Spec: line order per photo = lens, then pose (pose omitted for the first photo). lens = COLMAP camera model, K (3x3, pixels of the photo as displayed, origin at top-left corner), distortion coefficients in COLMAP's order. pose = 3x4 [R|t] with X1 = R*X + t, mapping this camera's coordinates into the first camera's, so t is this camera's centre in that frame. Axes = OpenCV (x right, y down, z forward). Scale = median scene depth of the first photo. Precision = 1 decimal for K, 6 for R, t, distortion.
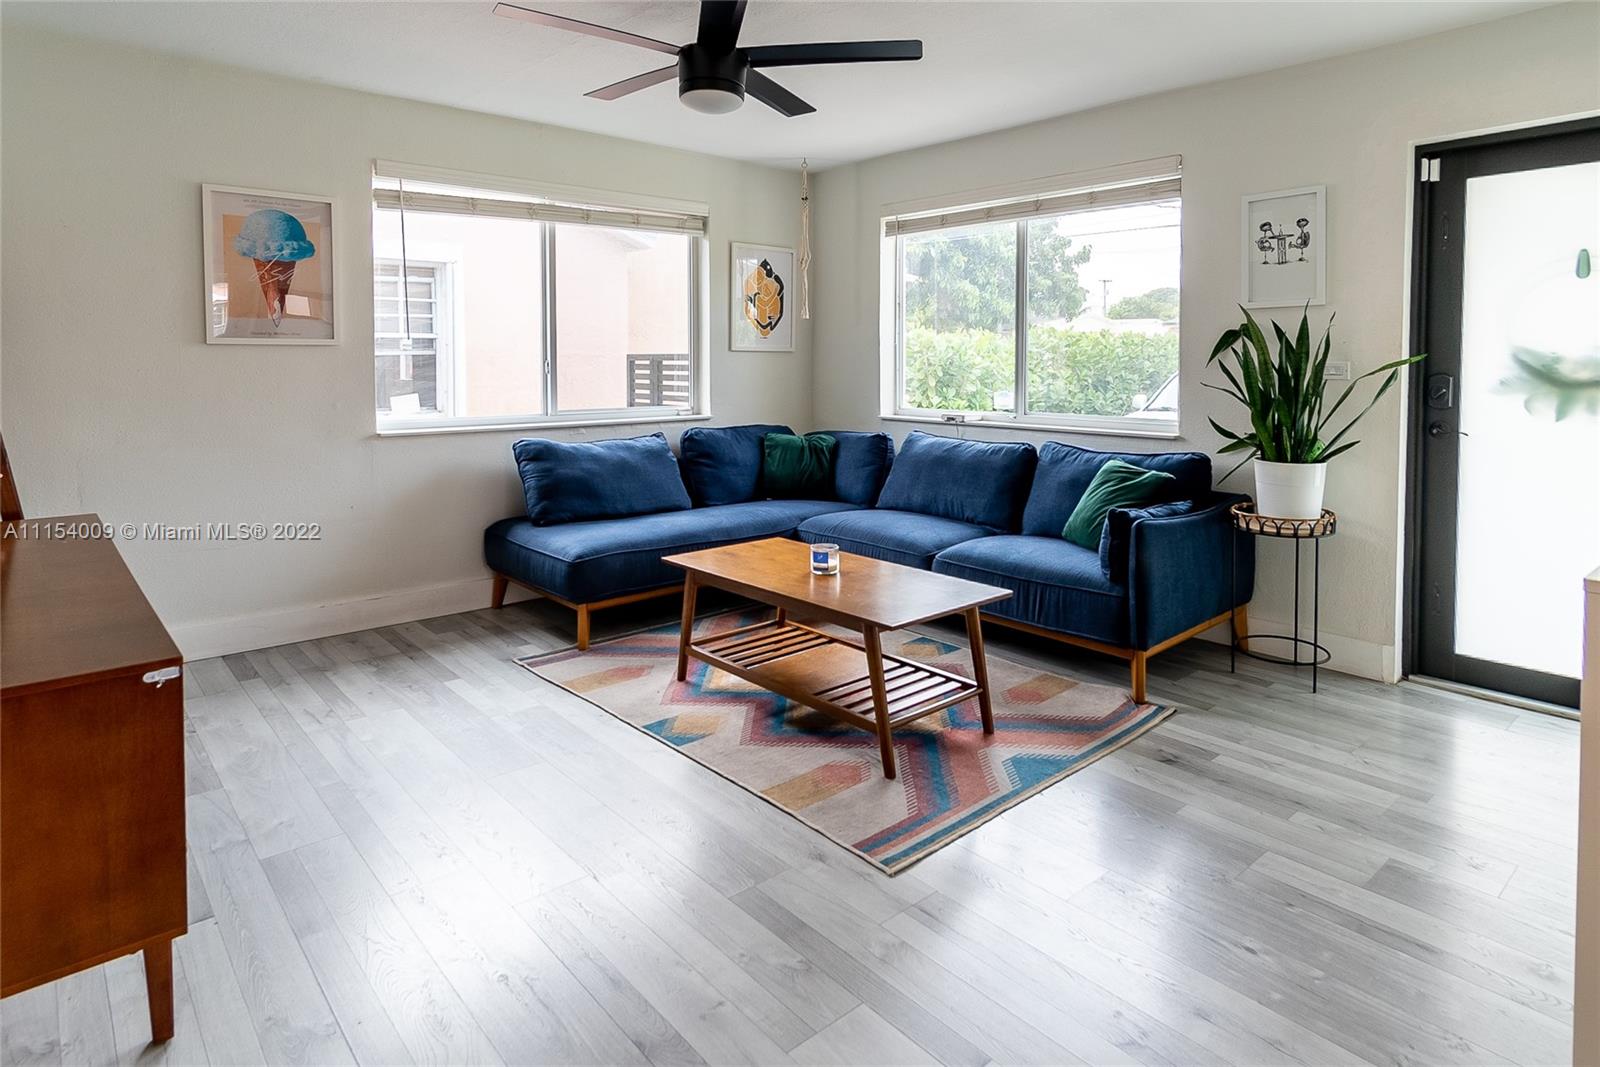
lens RADIAL K [[904.3, 0, 820.3], [0, 904.3, 390.5], [0, 0, 1]] dist [0.001785, -0.000075]
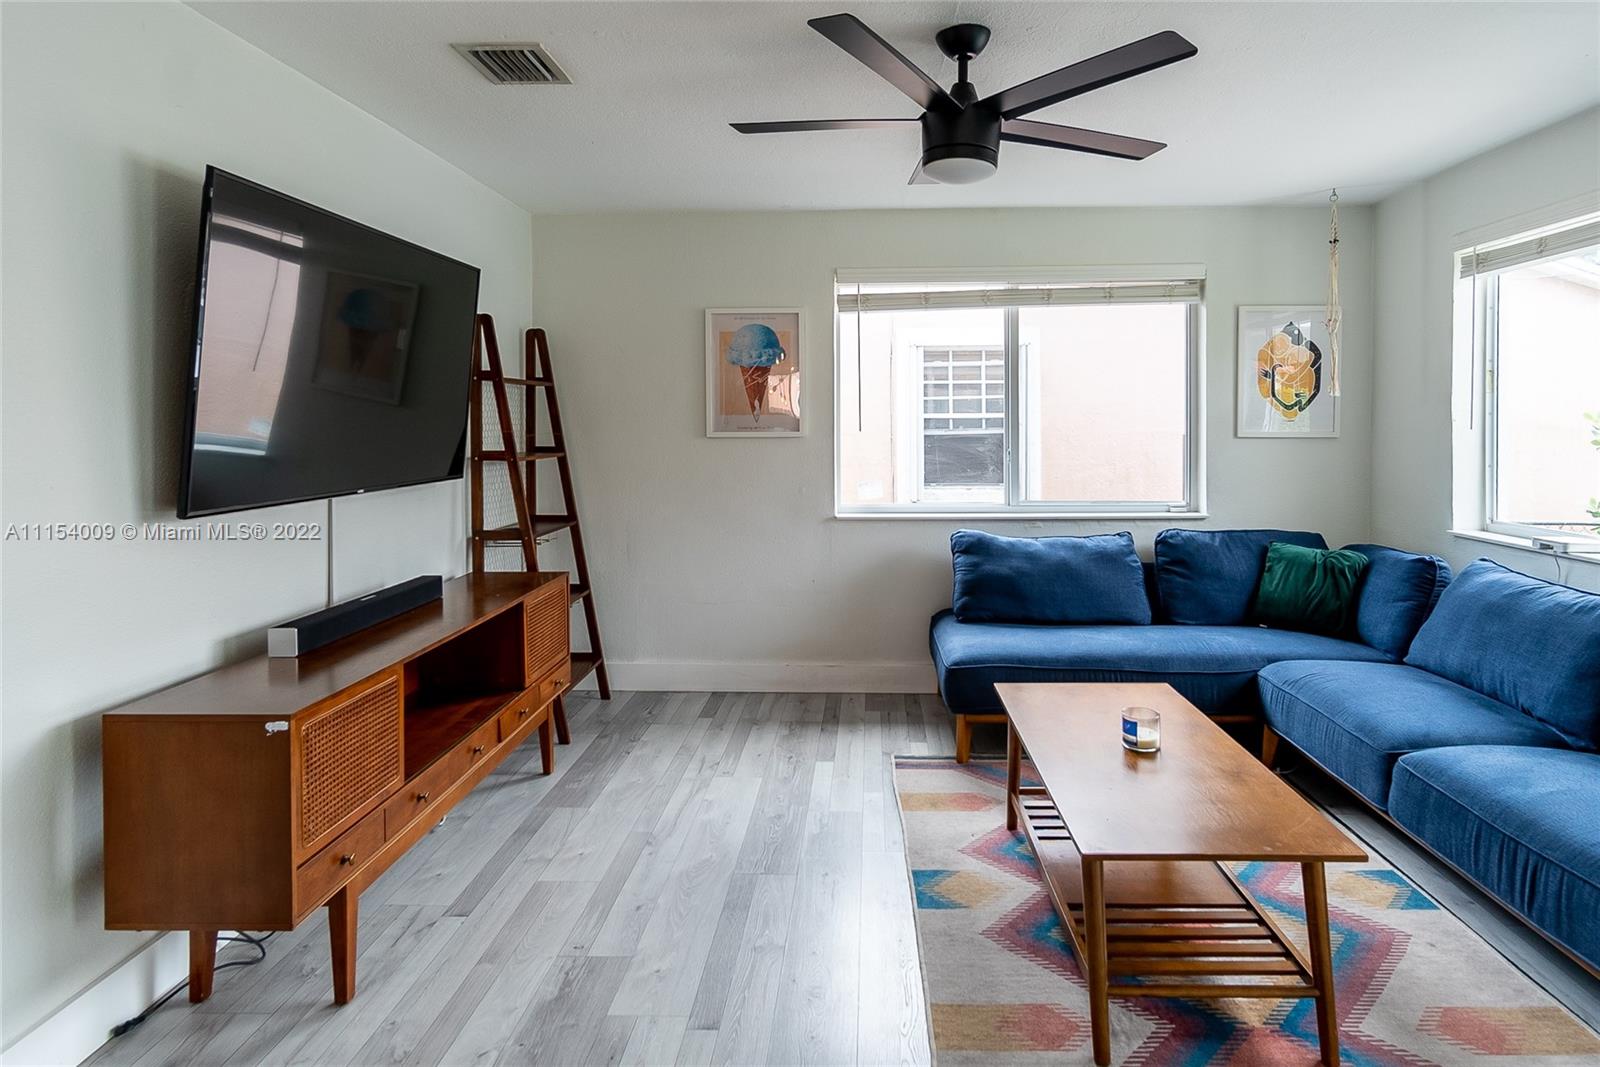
lens RADIAL K [[894.9, 0, 846.9], [0, 894.9, 436.7], [0, 0, 1]] dist [0.003471, 0.000396]
pose [[0.728478, 0.006806, -0.685036, 0.287076], [-0.019717, 0.999745, -0.011035, -0.040511], [0.684786, 0.021546, 0.728426, 0.228701]]
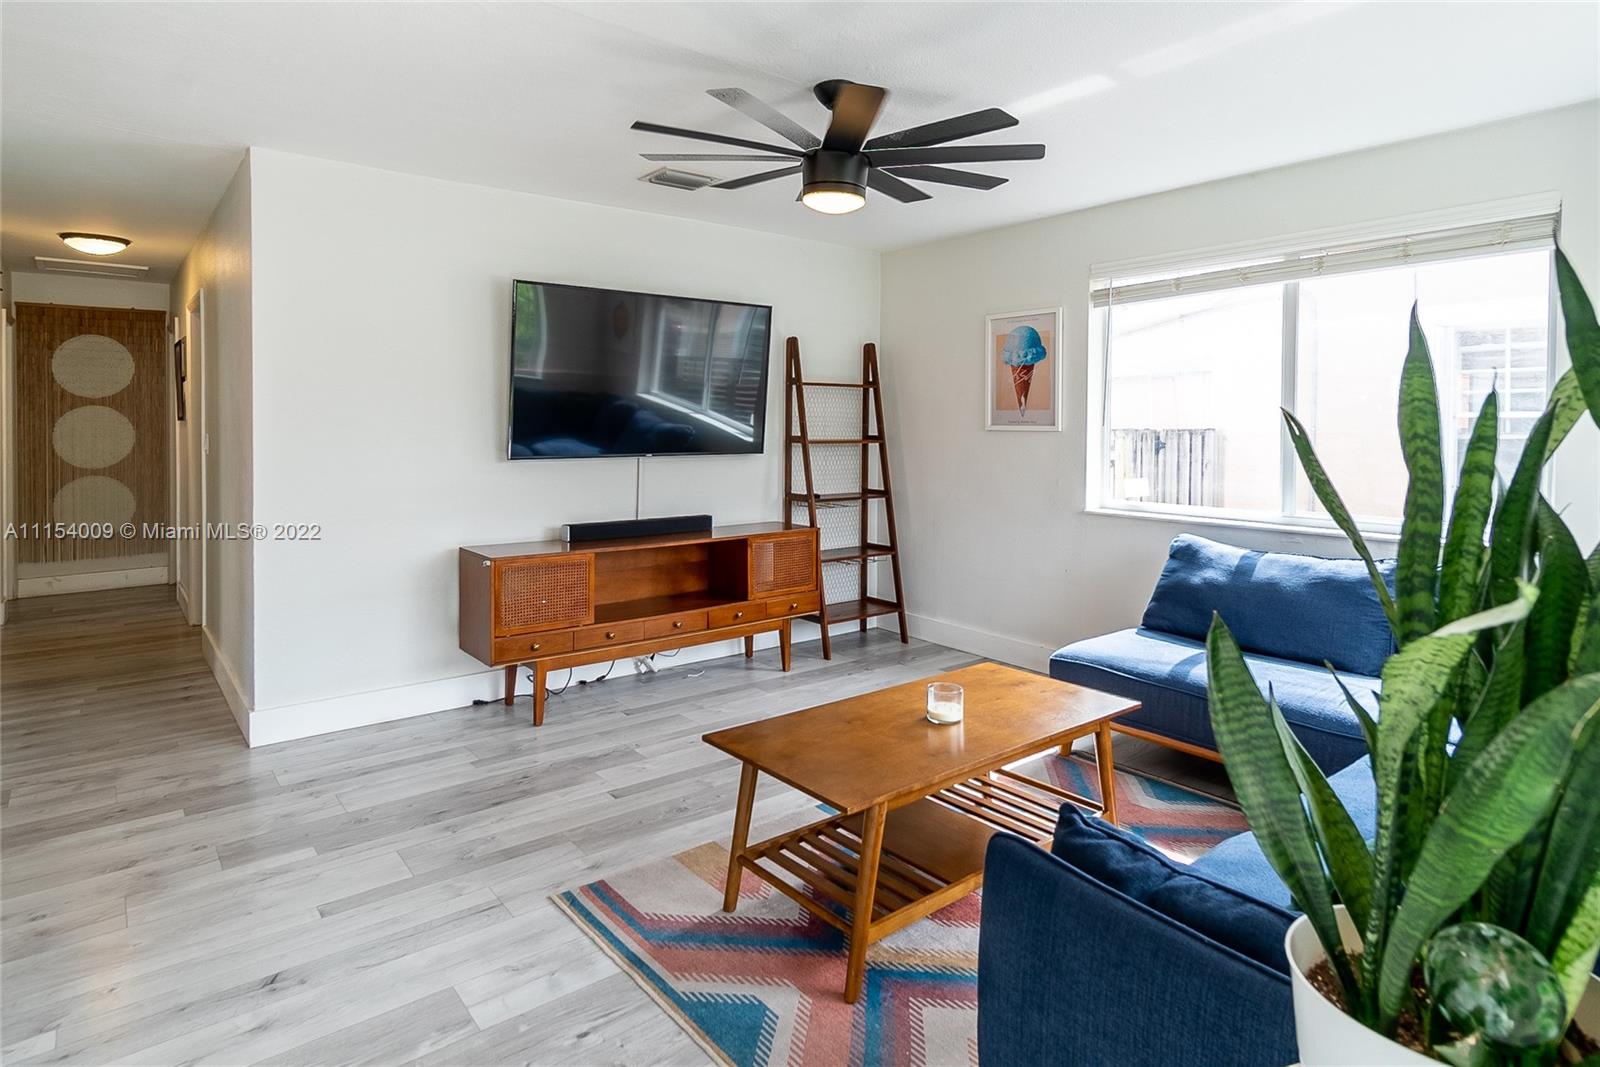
lens RADIAL K [[886.5, 0, 811.9], [0, 886.5, 441.2], [0, 0, 1]] dist [0.001259, -0.000602]
pose [[-0.050623, 0.016935, -0.998574, 0.665463], [-0.042511, 0.998913, 0.019096, -0.046811], [0.997813, 0.043417, -0.049848, 0.766211]]
